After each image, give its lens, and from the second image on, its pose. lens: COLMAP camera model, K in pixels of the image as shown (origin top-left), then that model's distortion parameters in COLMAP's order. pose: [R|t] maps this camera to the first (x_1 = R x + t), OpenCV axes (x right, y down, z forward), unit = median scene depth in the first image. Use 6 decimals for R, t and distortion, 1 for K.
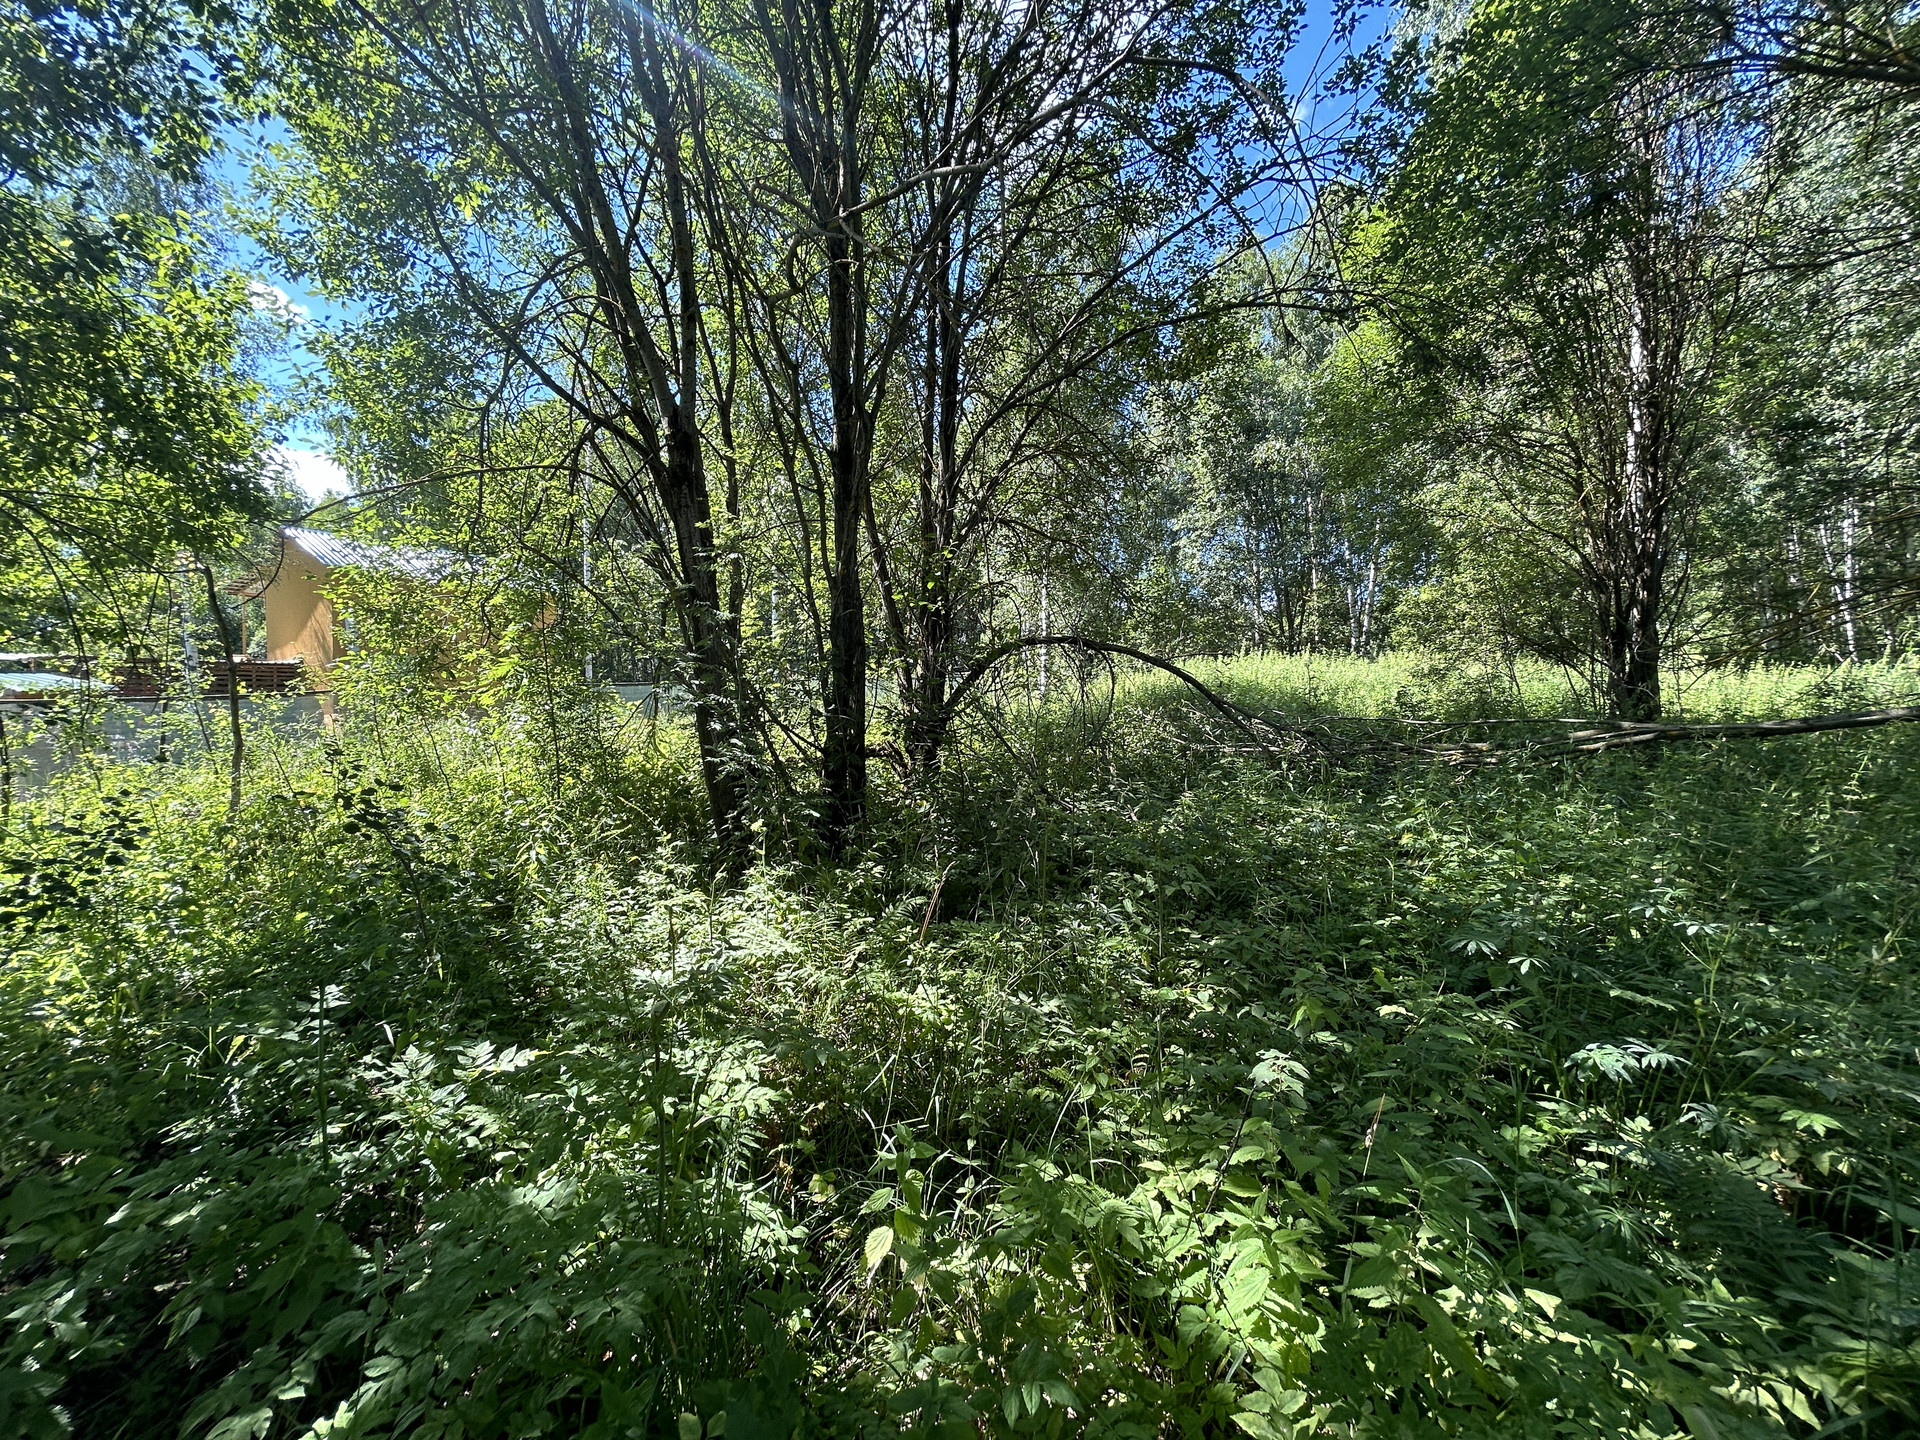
lens RADIAL K [[772.1, 0, 943.4], [0, 772.1, 706.4], [0, 0, 1]] dist [-0.001824, 0.001128]
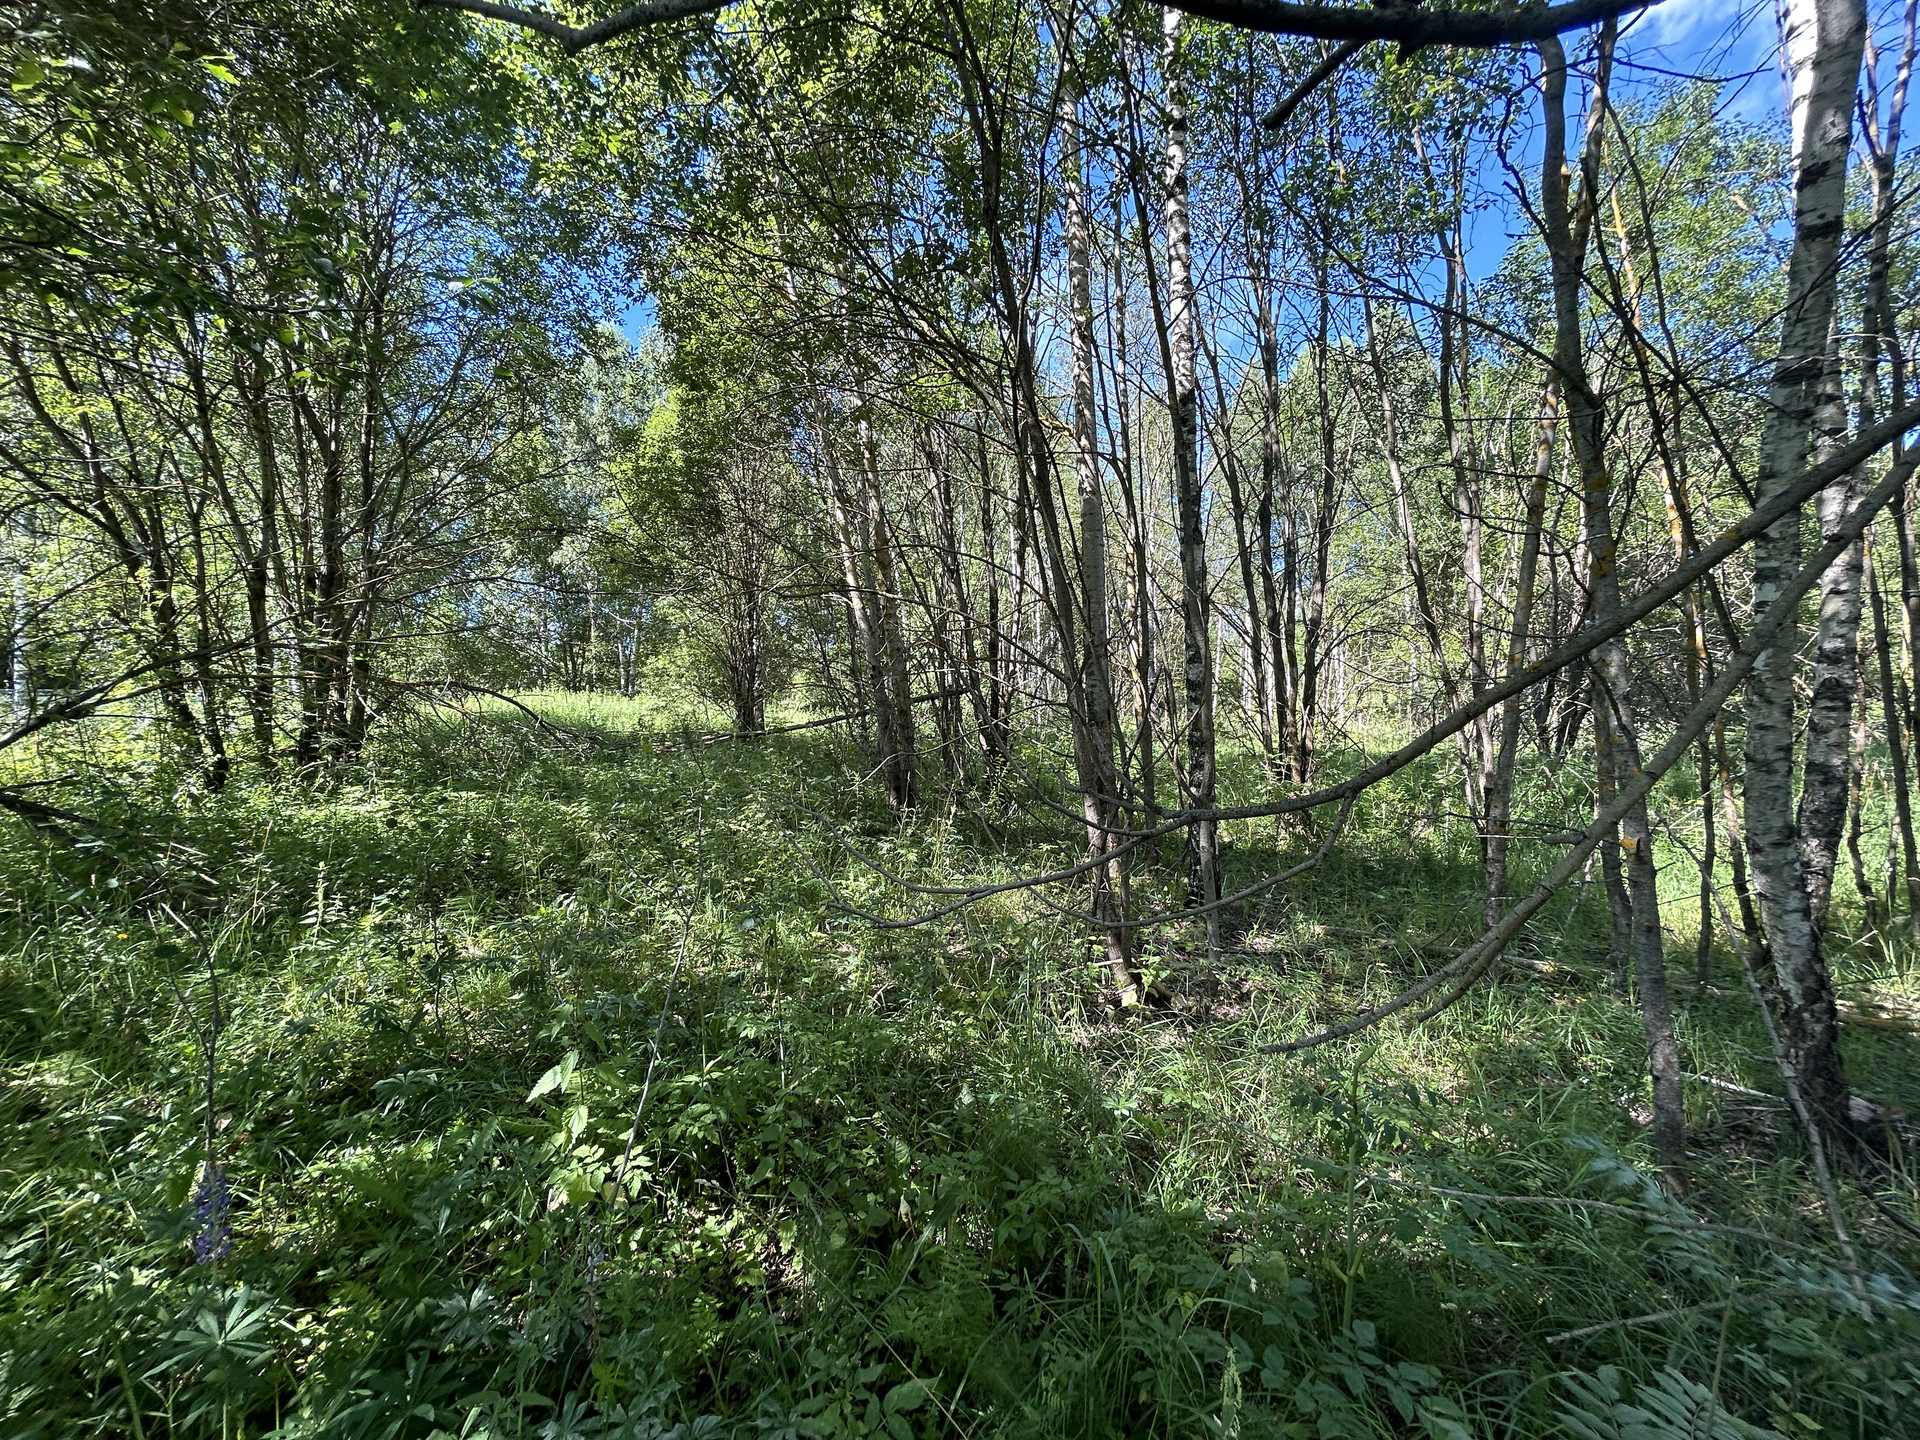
lens RADIAL K [[772.1, 0, 954.9], [0, 772.1, 718.6], [0, 0, 1]] dist [-0.001824, 0.001128]
pose [[0.629752, 0.016103, 0.776630, -0.282095], [0.003247, 0.999722, -0.023362, 0.022484], [-0.776790, 0.017234, 0.629524, -0.576894]]
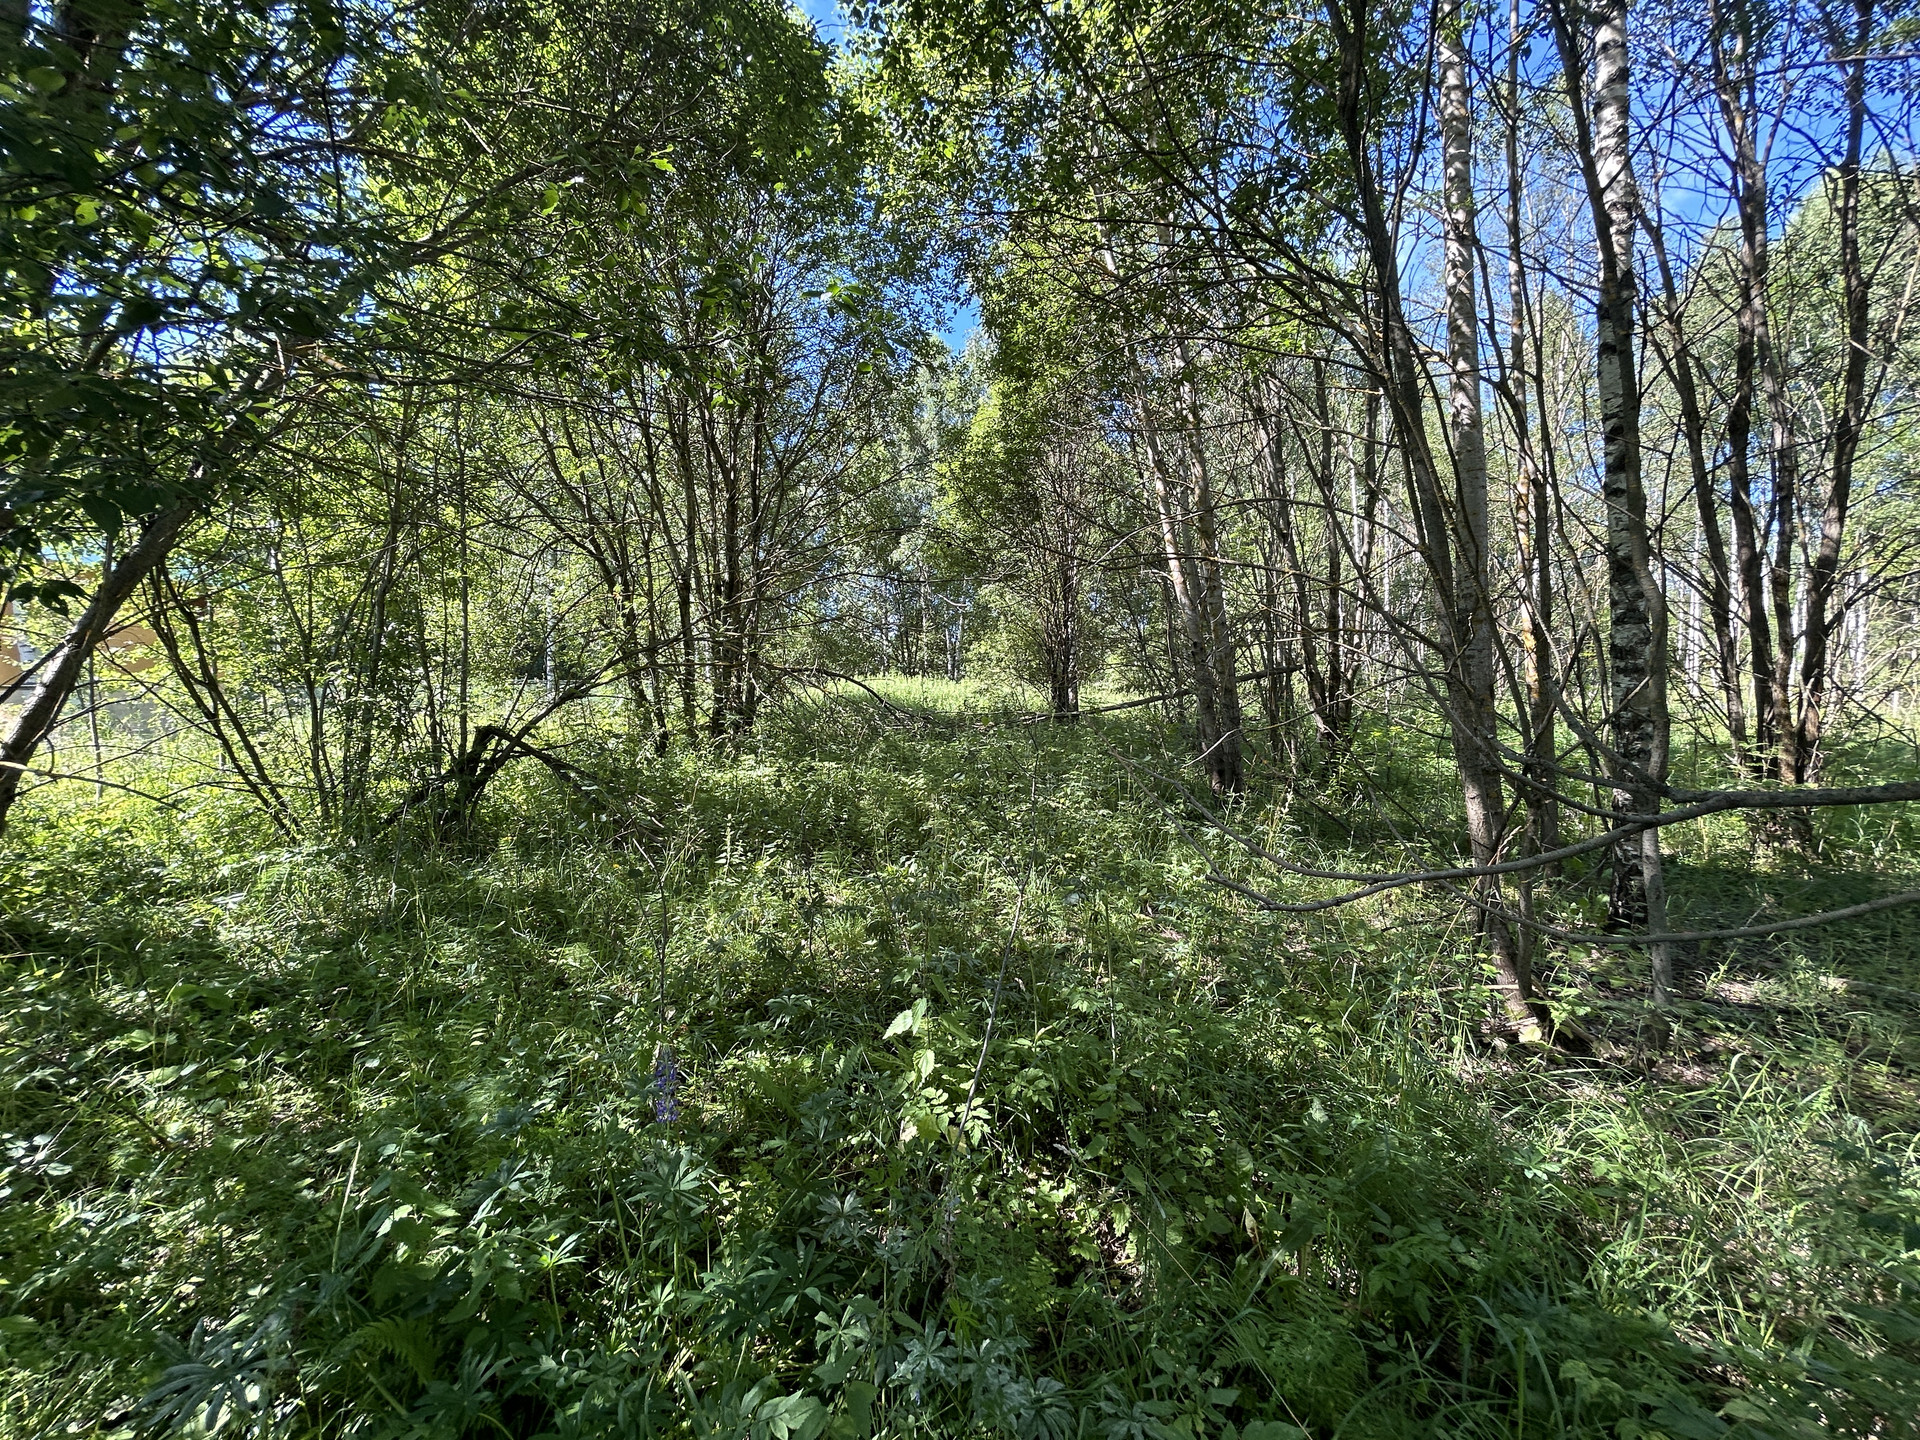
lens RADIAL K [[772.1, 0, 955.6], [0, 772.1, 717.8], [0, 0, 1]] dist [-0.001824, 0.001128]
pose [[0.881593, 0.004500, 0.471988, -0.281875], [-0.004551, 0.999989, -0.001033, 0.024257], [-0.471988, -0.001237, 0.881604, -0.570726]]
